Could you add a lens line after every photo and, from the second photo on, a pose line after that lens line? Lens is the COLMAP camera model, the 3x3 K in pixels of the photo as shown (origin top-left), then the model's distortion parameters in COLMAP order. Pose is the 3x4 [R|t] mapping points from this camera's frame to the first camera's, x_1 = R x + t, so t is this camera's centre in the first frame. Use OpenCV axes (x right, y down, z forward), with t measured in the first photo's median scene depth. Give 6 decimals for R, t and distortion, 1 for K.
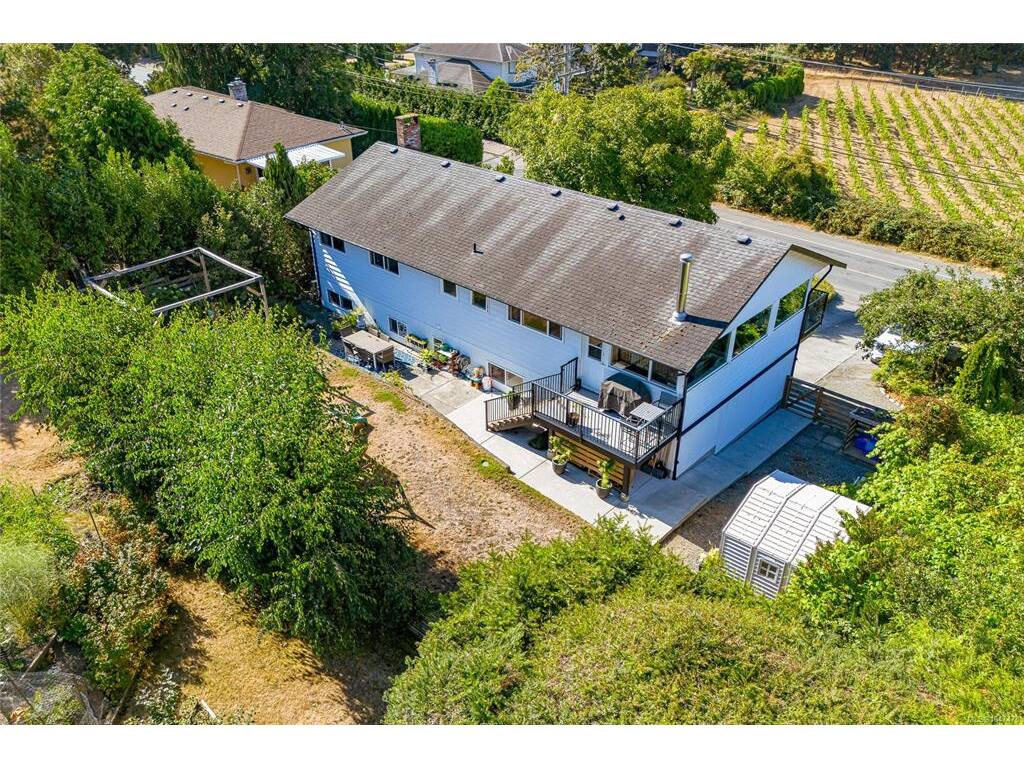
lens RADIAL K [[741.5, 0, 512.0], [0, 741.5, 384.0], [0, 0, 1]] dist [0.000758, 0.001318]
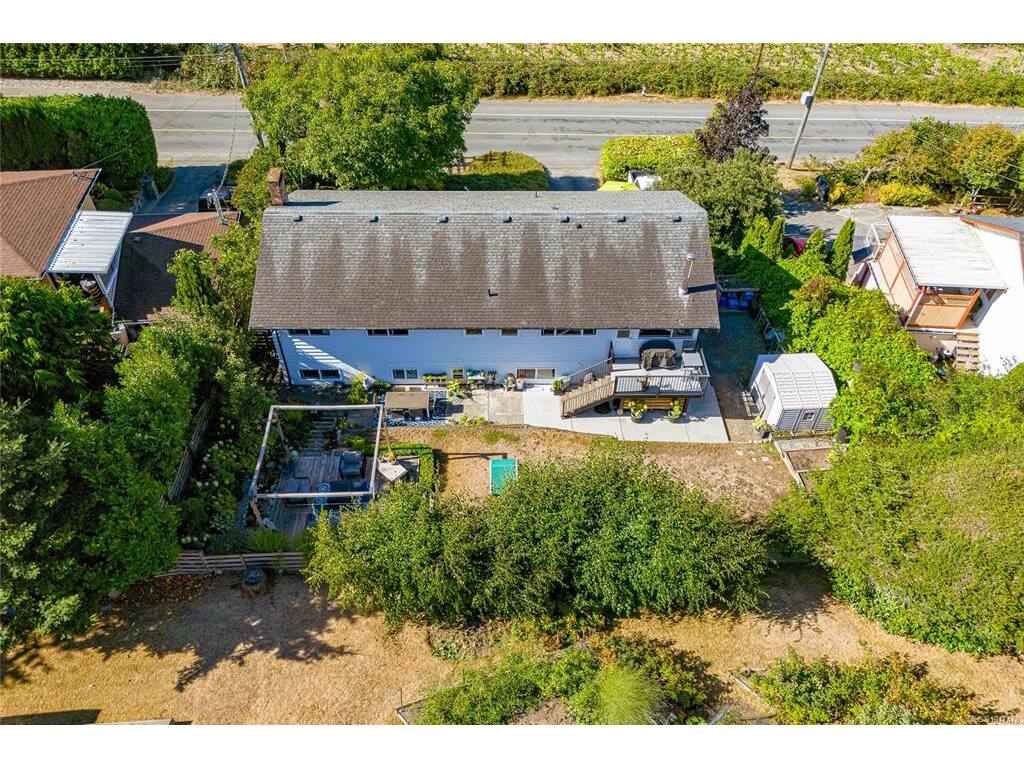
lens RADIAL K [[724.3, 0, 512.0], [0, 724.3, 384.0], [0, 0, 1]] dist [0.042208, 0.000097]
pose [[0.733654, -0.484161, 0.476802, -0.630448], [0.343921, 0.869729, 0.353962, -0.440826], [-0.586063, -0.095704, 0.804593, 0.017794]]
